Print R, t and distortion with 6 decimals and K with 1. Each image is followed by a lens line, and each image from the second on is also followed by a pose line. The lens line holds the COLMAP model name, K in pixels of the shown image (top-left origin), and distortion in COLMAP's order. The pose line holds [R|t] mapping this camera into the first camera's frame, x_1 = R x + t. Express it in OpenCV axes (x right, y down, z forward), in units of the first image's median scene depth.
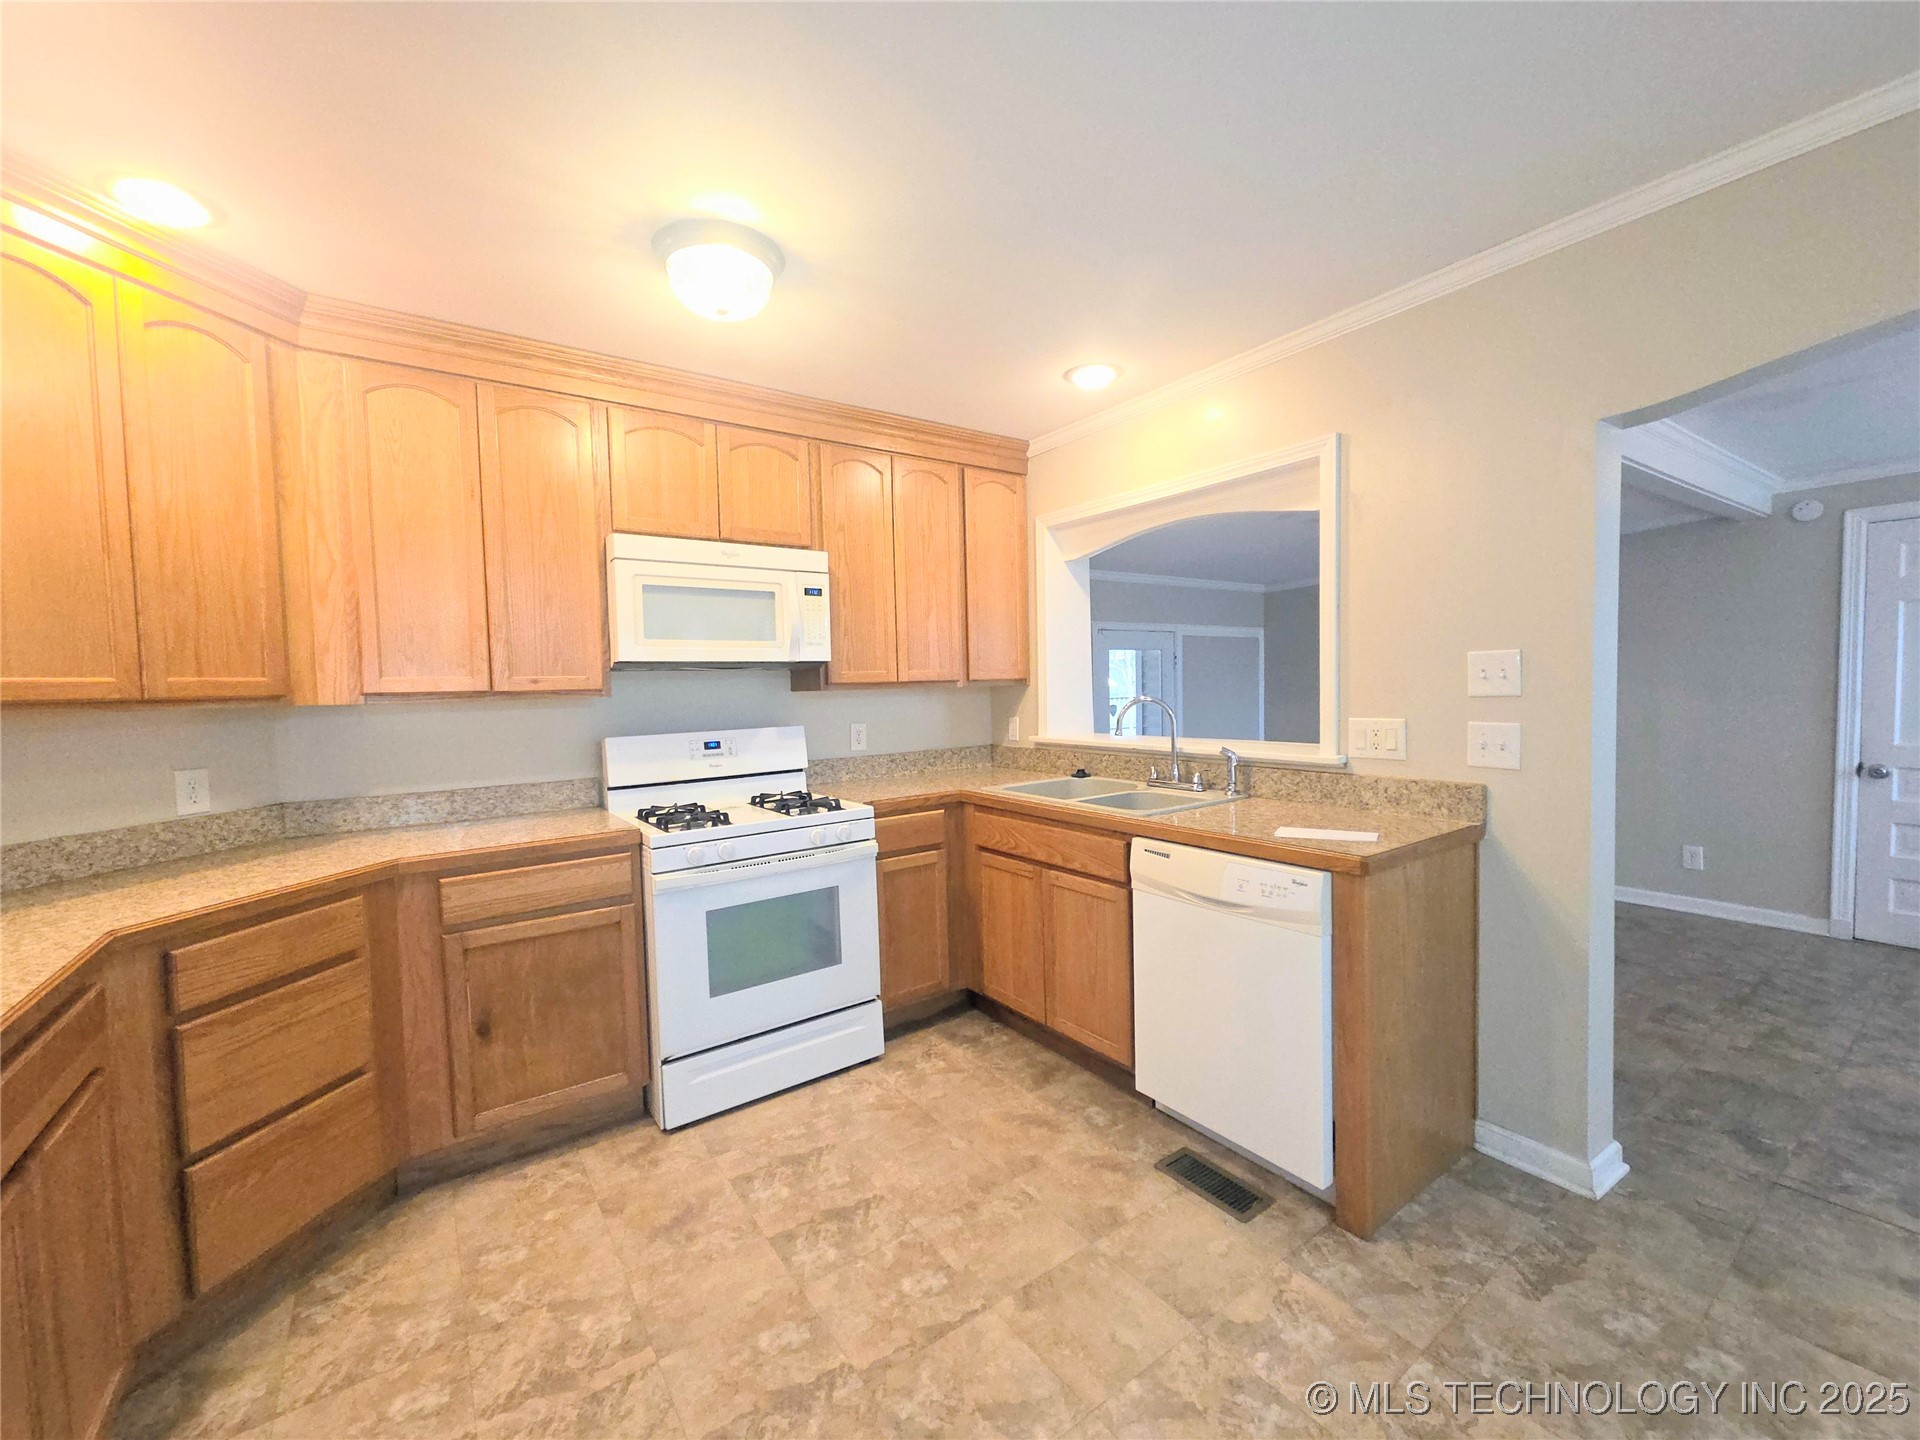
lens RADIAL K [[782.8, 0, 967.7], [0, 782.8, 716.7], [0, 0, 1]] dist [0.003246, -0.000342]
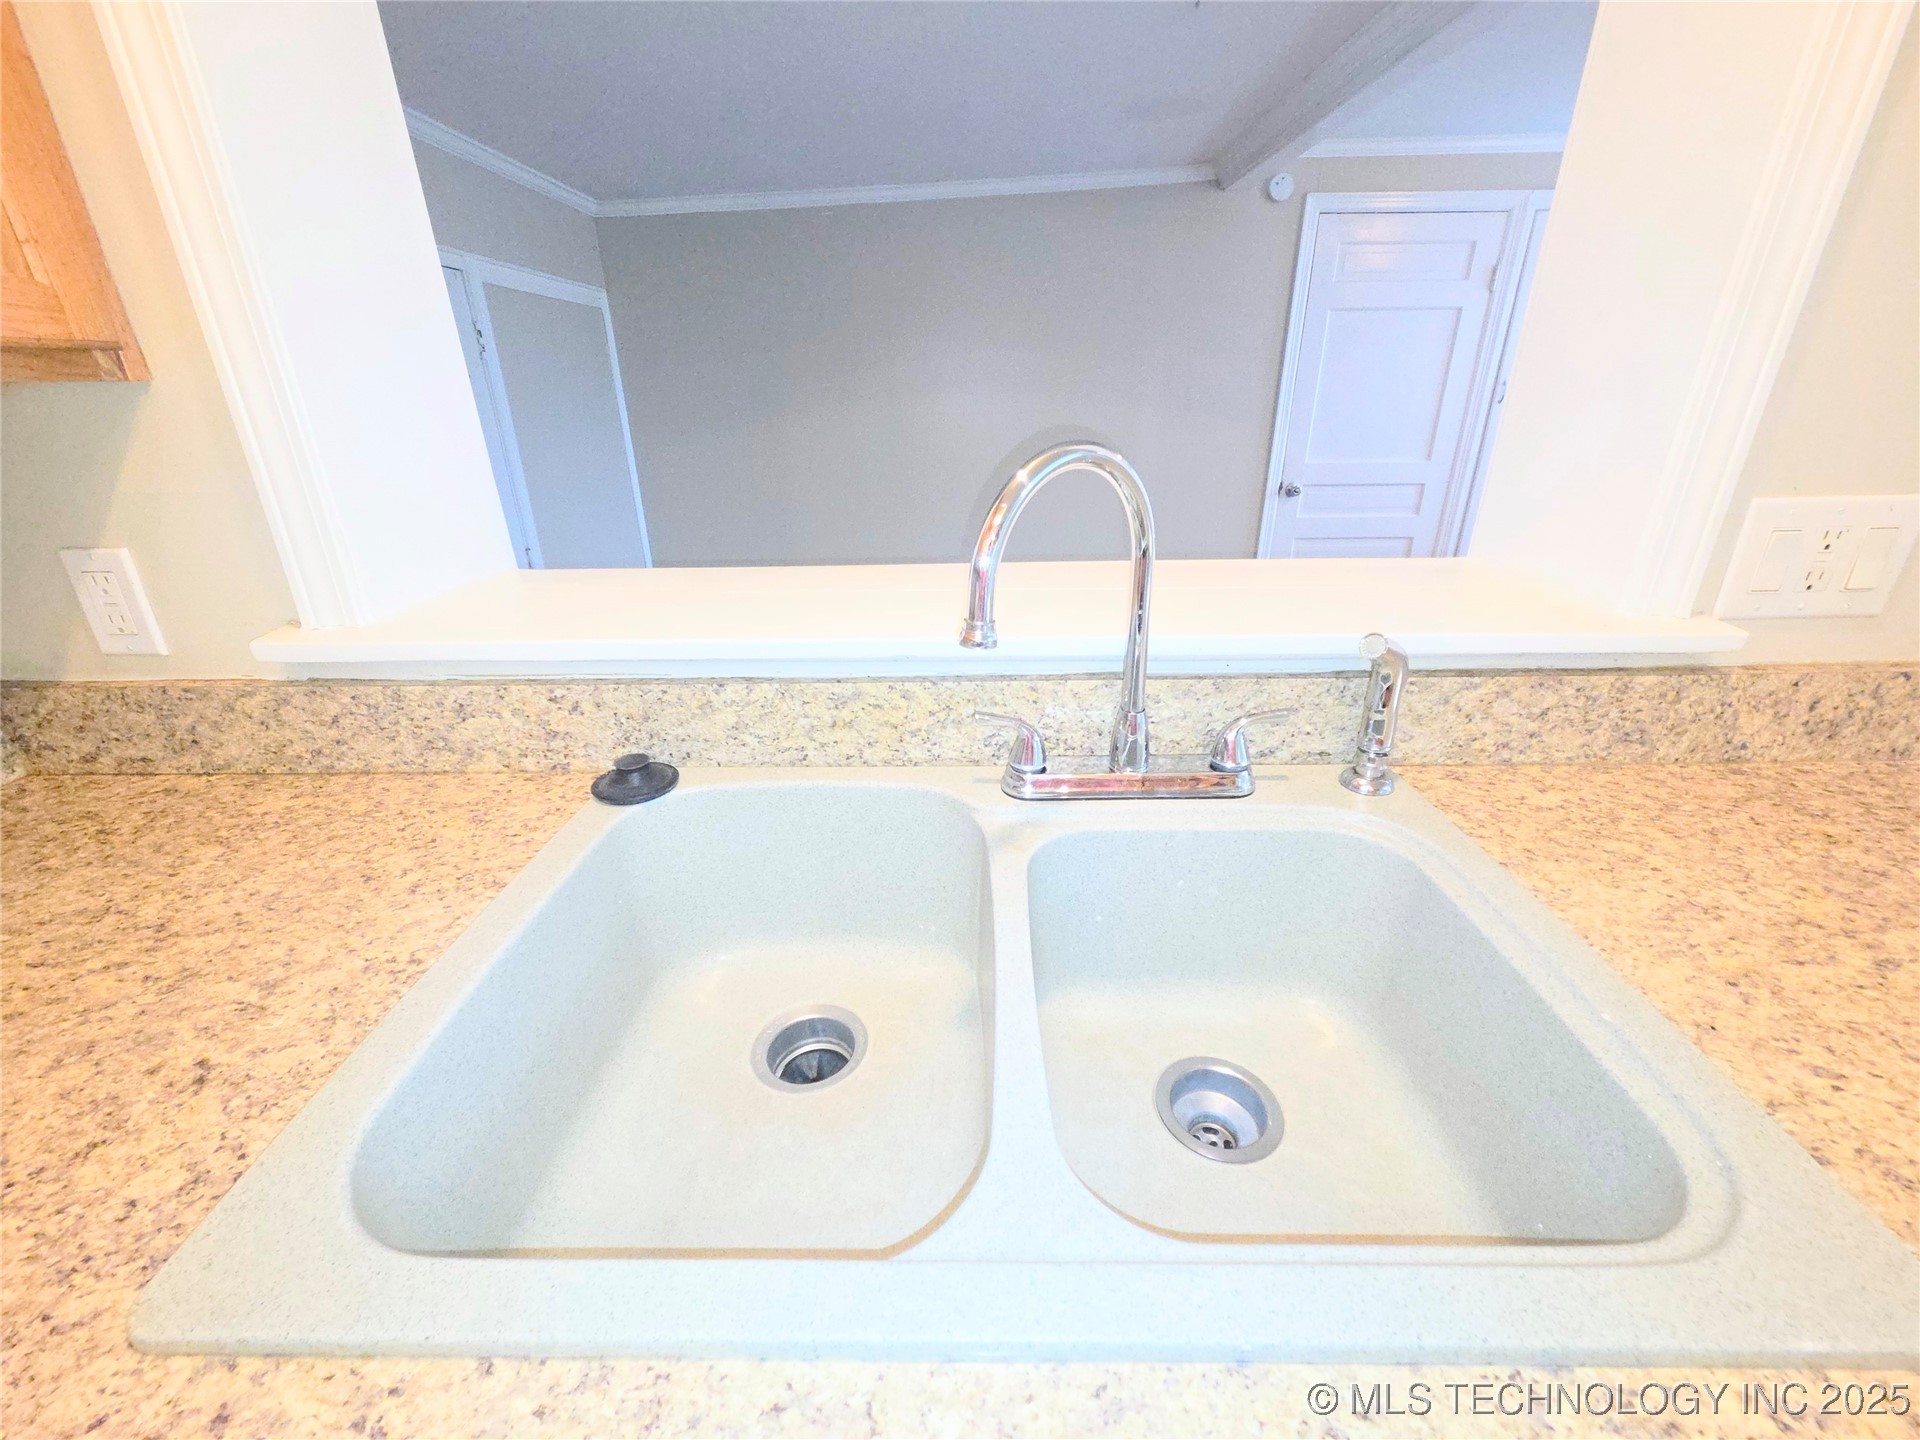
lens RADIAL K [[782.8, 0, 967.7], [0, 782.8, 716.7], [0, 0, 1]] dist [0.003246, -0.000342]
pose [[0.589624, -0.299747, 0.749997, 0.037312], [0.032394, 0.936613, 0.348864, -0.033018], [-0.807028, -0.181403, 0.561959, 0.989541]]
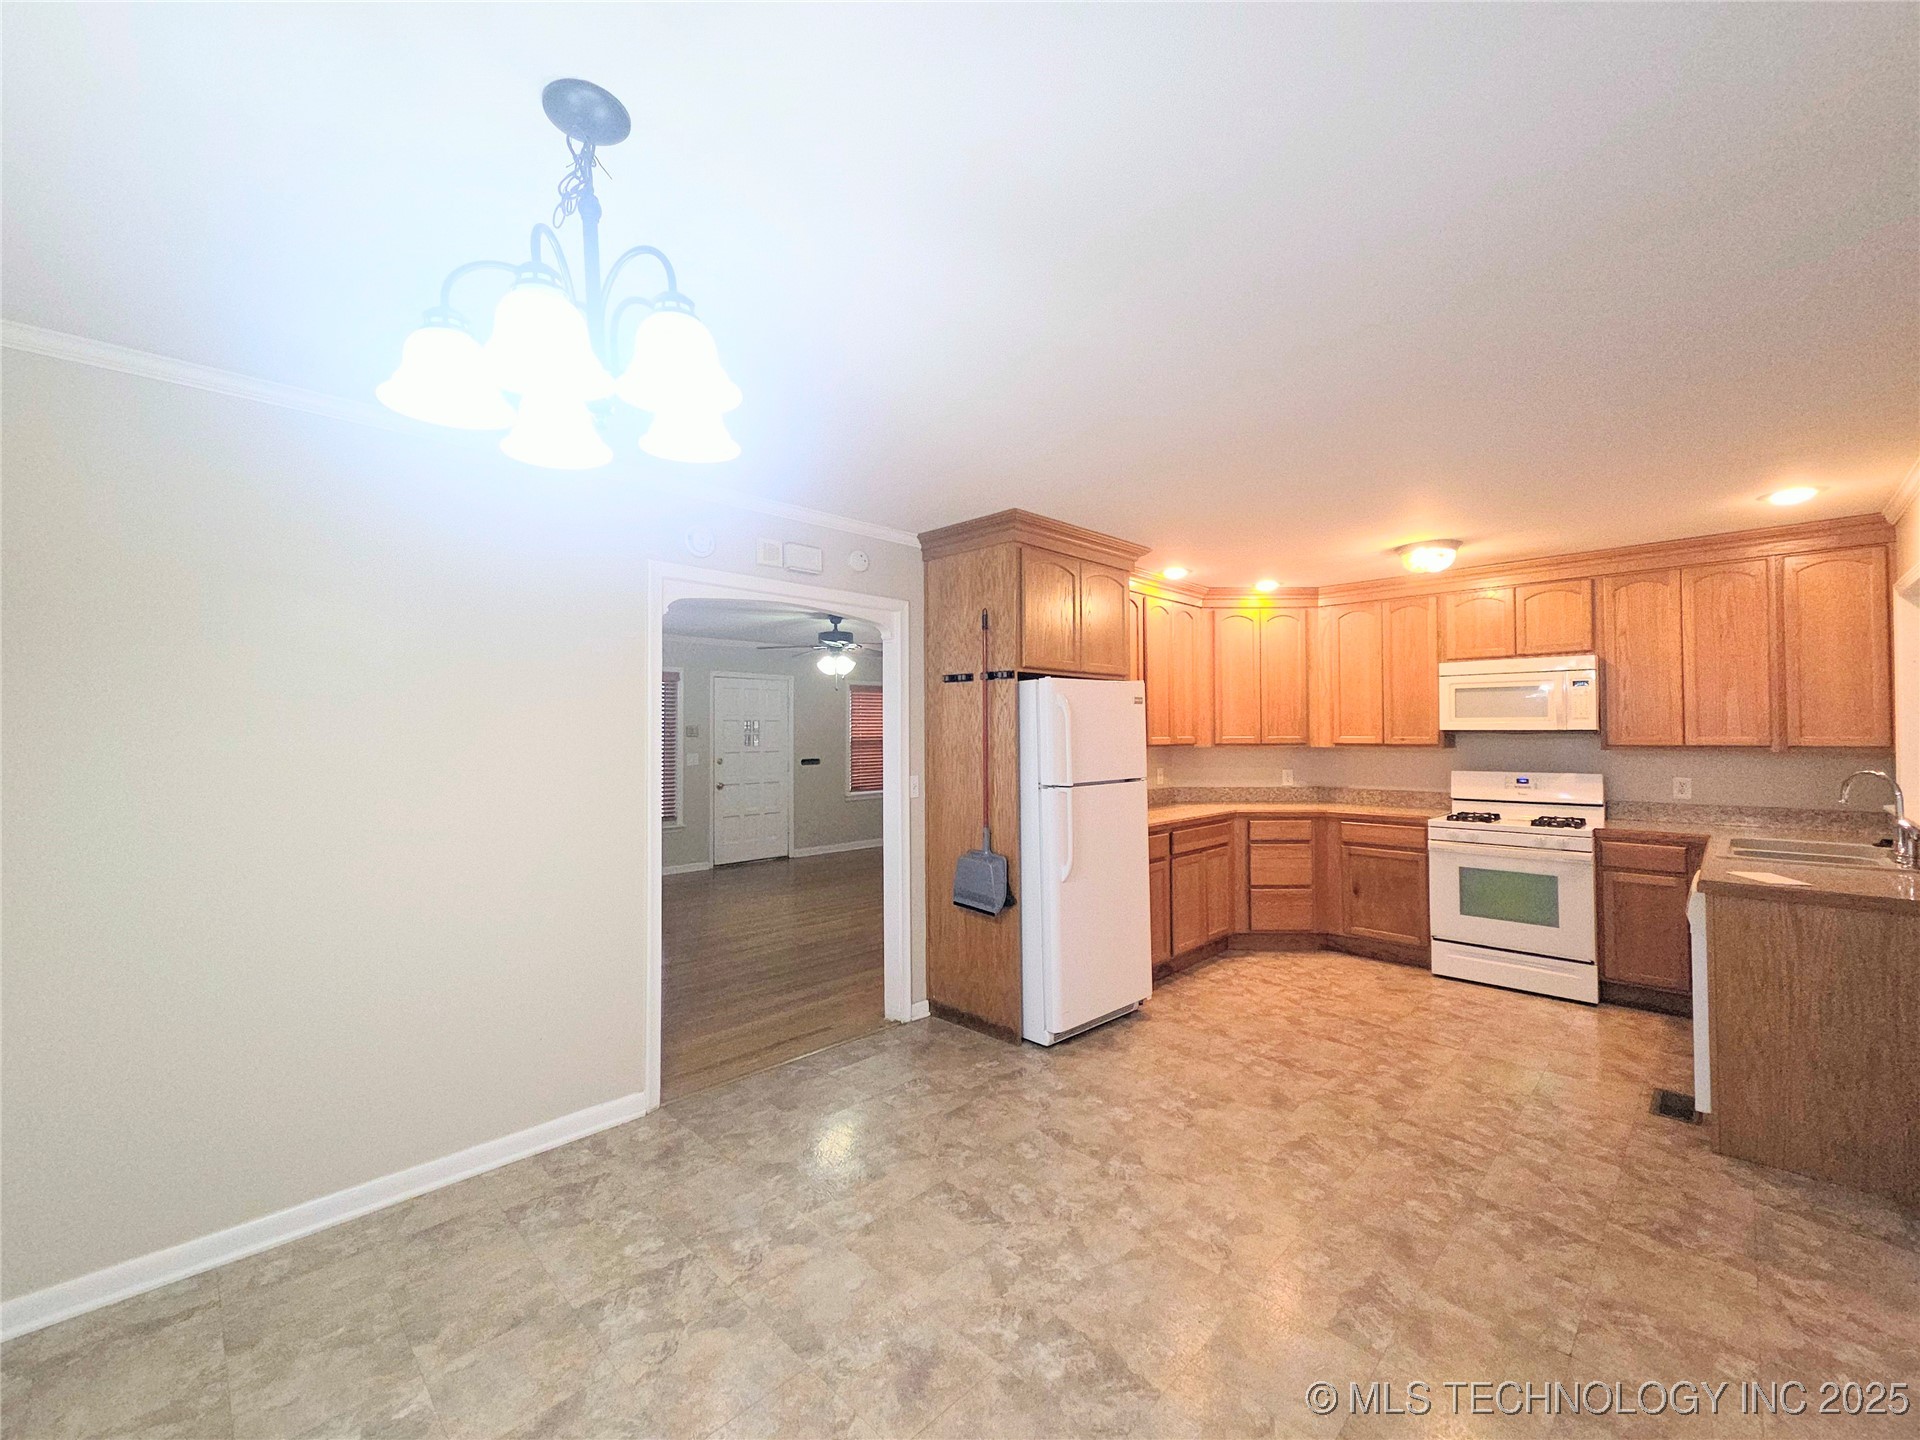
lens RADIAL K [[764.4, 0, 958.4], [0, 764.4, 722.6], [0, 0, 1]] dist [0.000520, -0.000106]
pose [[0.152895, 0.010058, -0.988191, 1.176963], [-0.042051, 0.999109, 0.003663, -0.045304], [0.987347, 0.040995, 0.153182, -0.430145]]
